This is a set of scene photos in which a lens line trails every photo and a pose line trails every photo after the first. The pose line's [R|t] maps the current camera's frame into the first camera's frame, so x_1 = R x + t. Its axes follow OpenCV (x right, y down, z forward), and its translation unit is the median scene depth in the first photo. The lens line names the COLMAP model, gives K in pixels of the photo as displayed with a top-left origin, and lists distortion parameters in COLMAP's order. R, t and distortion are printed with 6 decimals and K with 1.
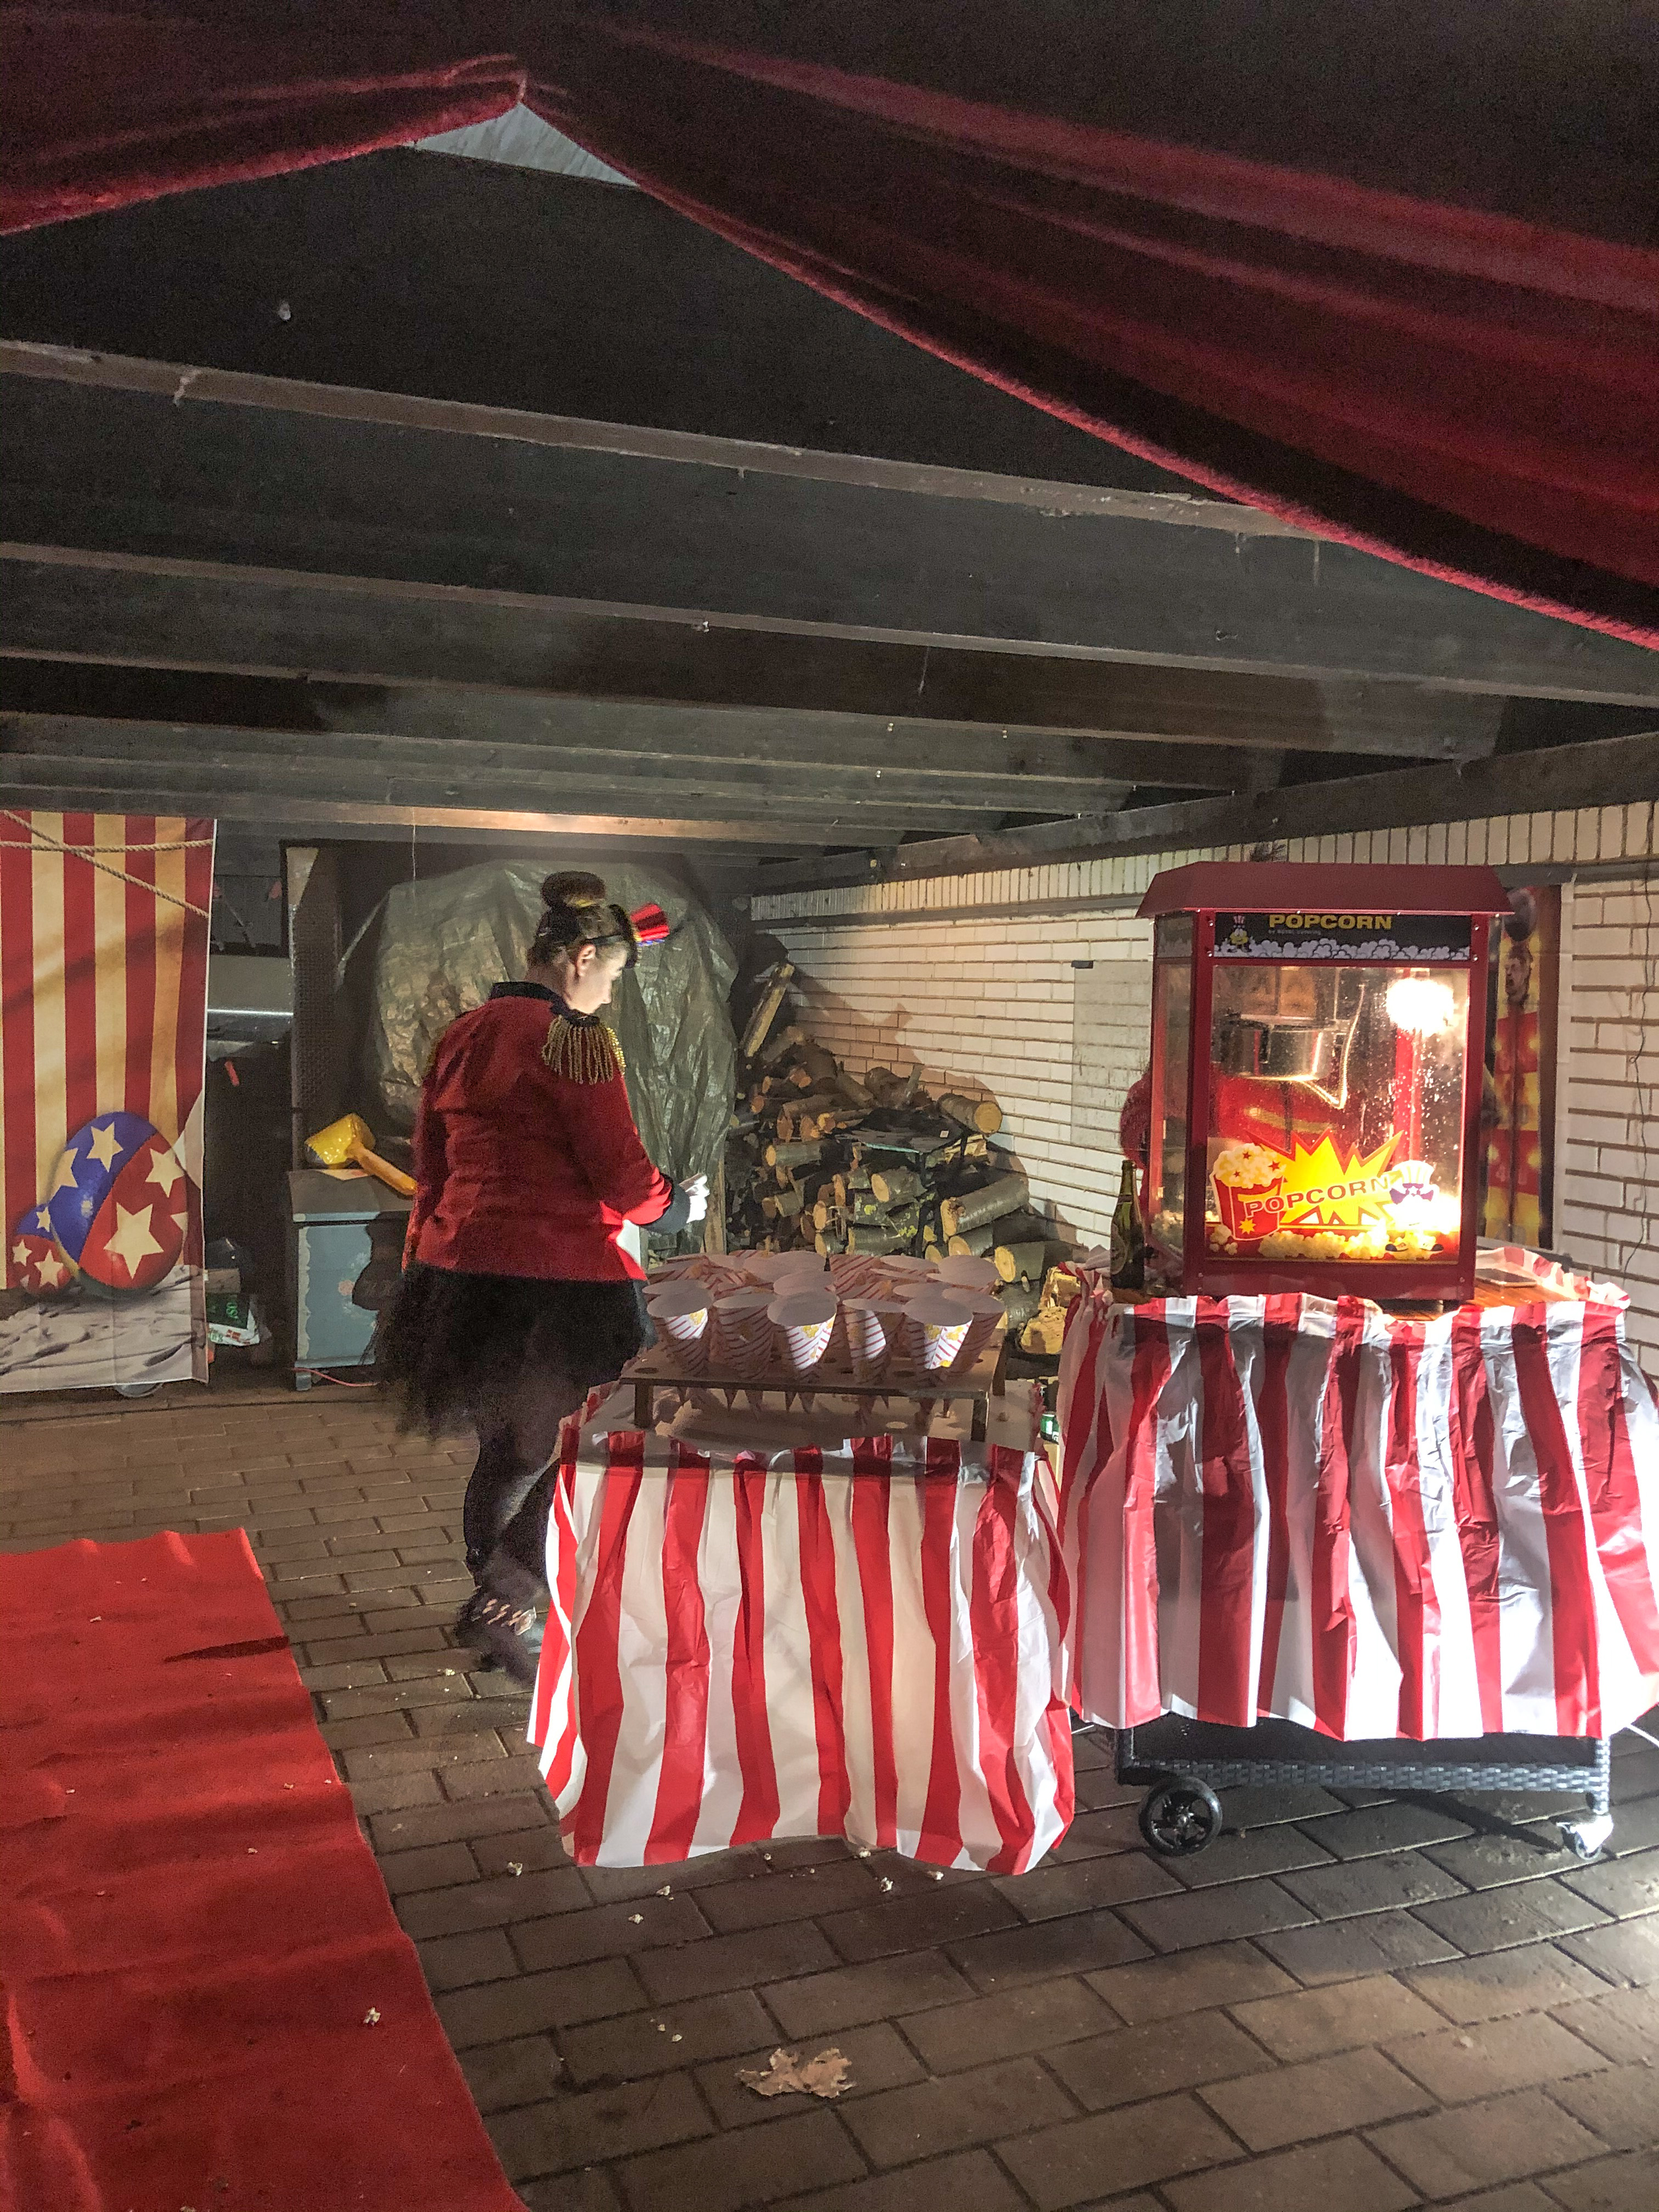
lens RADIAL K [[1794.1, 0, 835.8], [0, 1794.1, 1082.7], [0, 0, 1]] dist [0.178335, 0.001918]
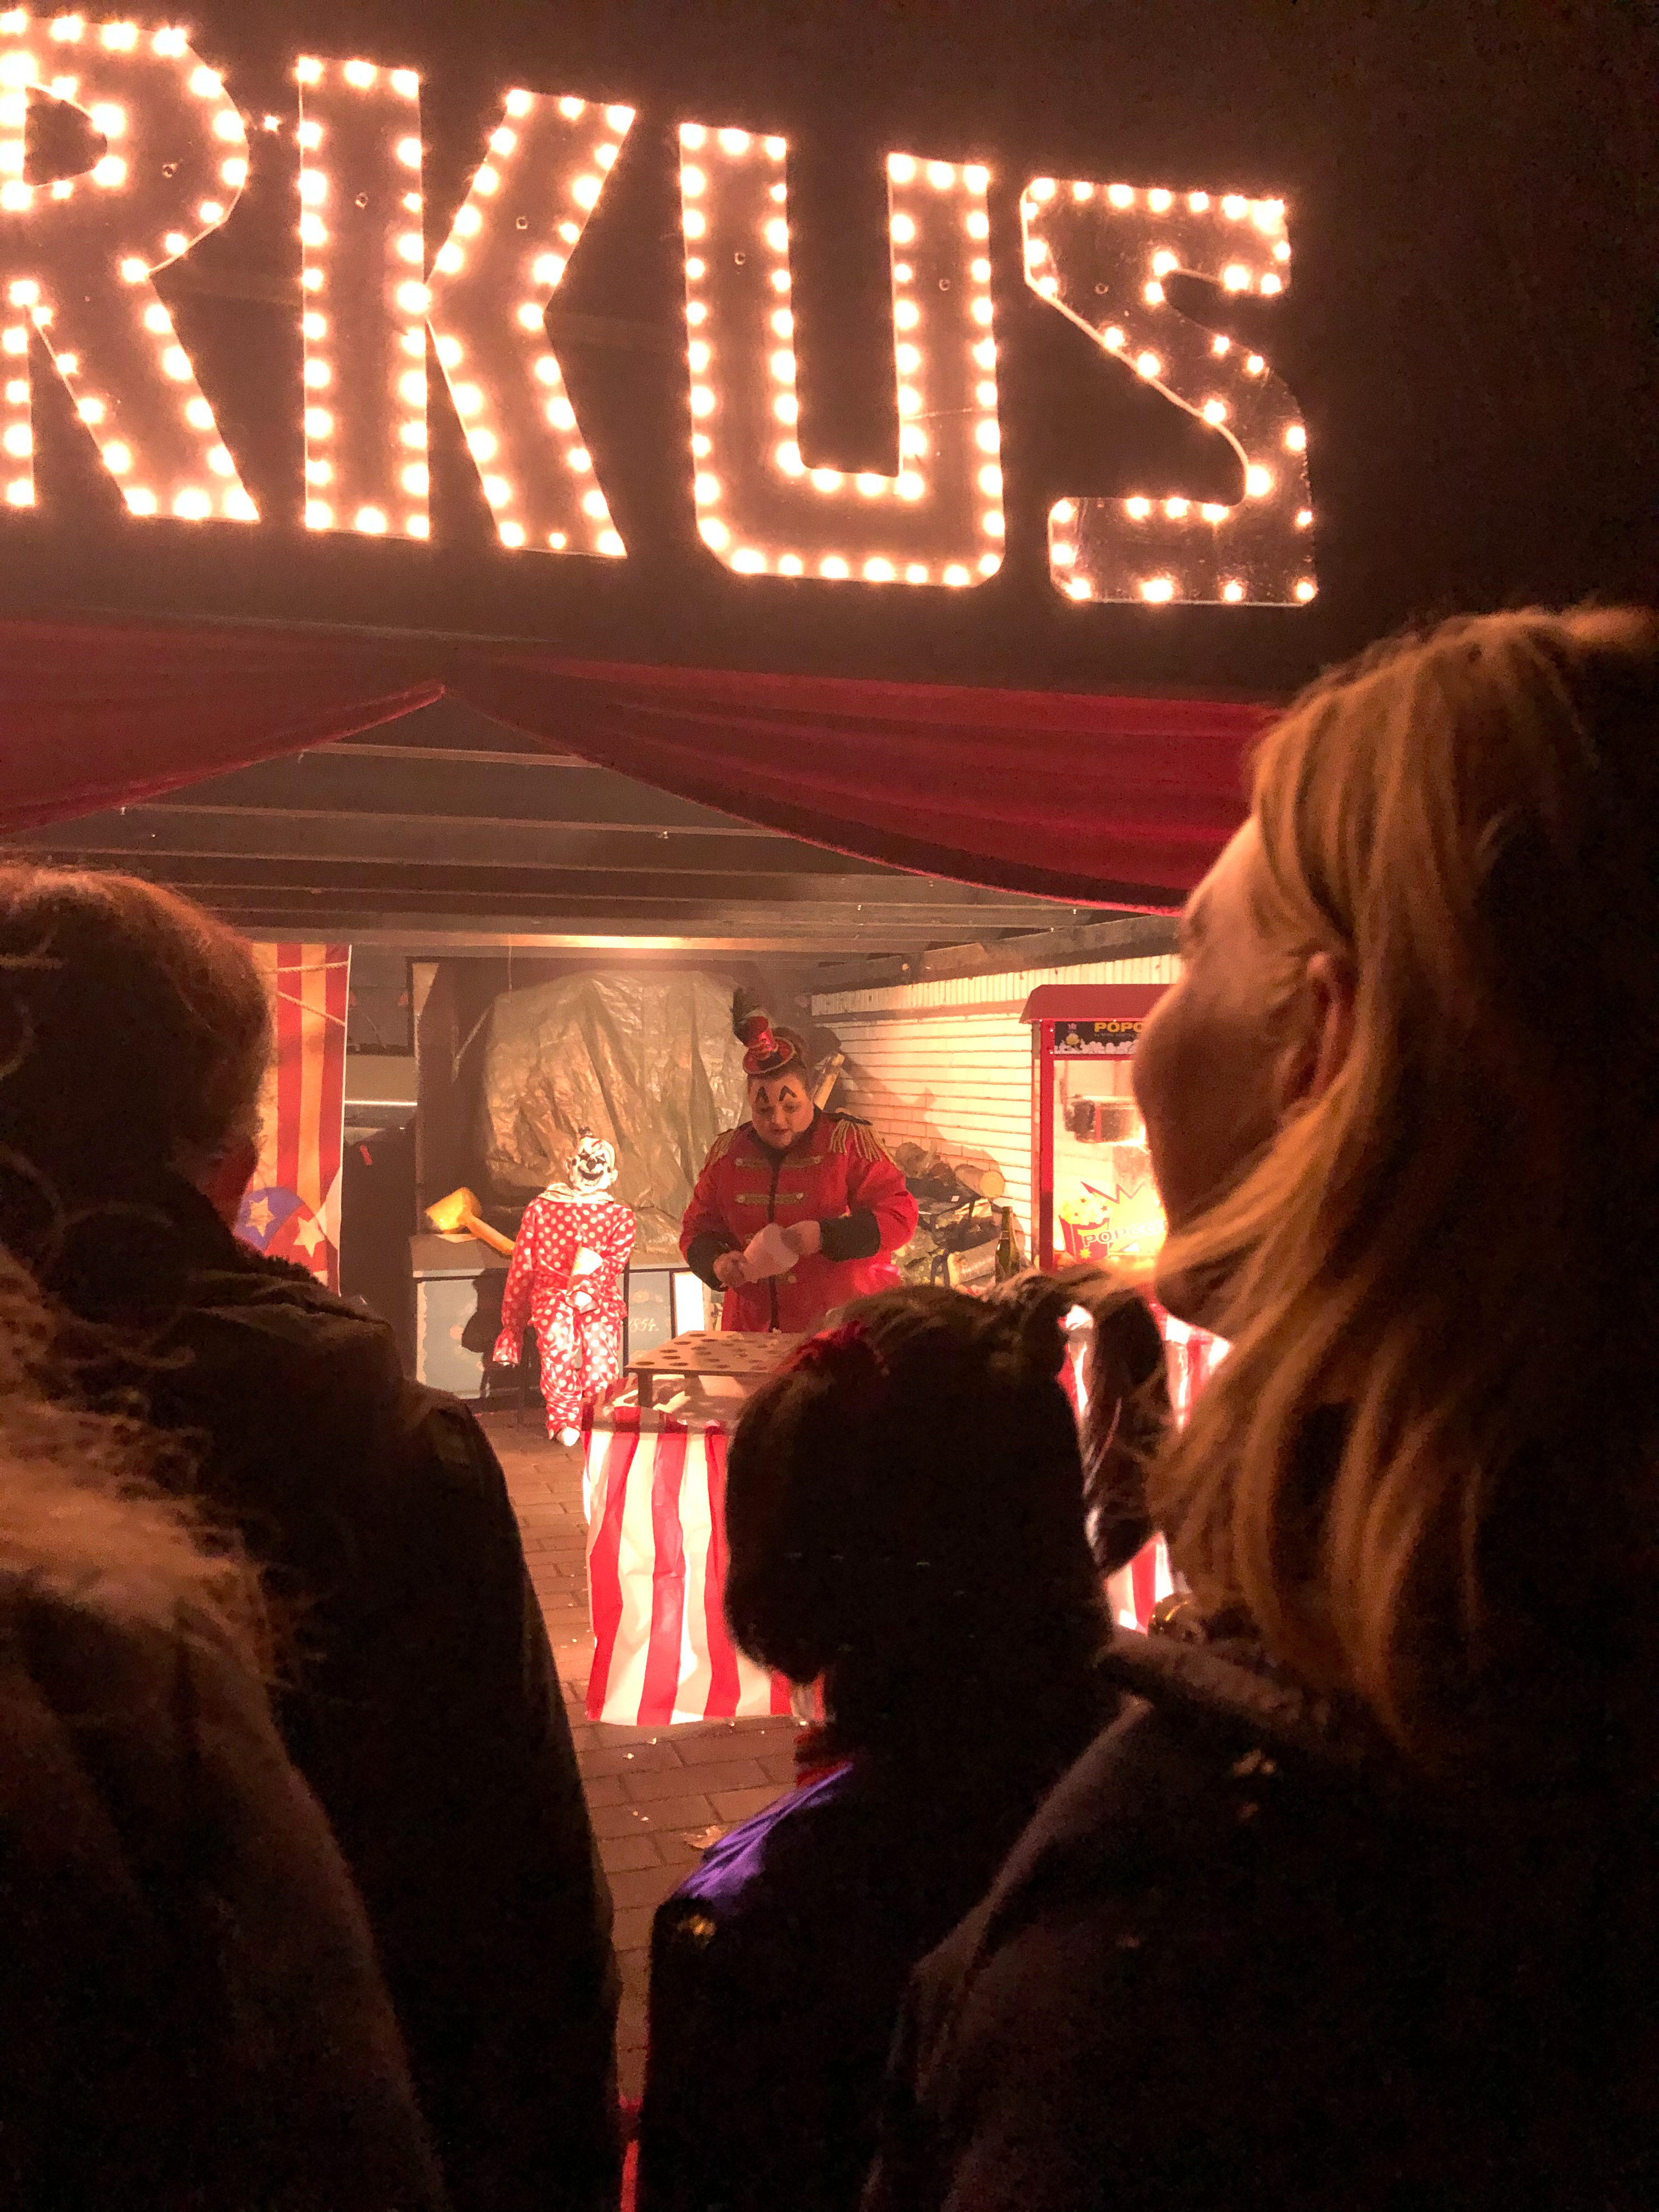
lens RADIAL K [[1820.9, 0, 829.5], [0, 1820.9, 1106.0], [0, 0, 1]] dist [0.320406, -0.000821]
pose [[0.996332, -0.012918, -0.084596, 0.077984], [0.010170, 0.999409, -0.032836, 0.006360], [0.084970, 0.031855, 0.995874, -0.189625]]
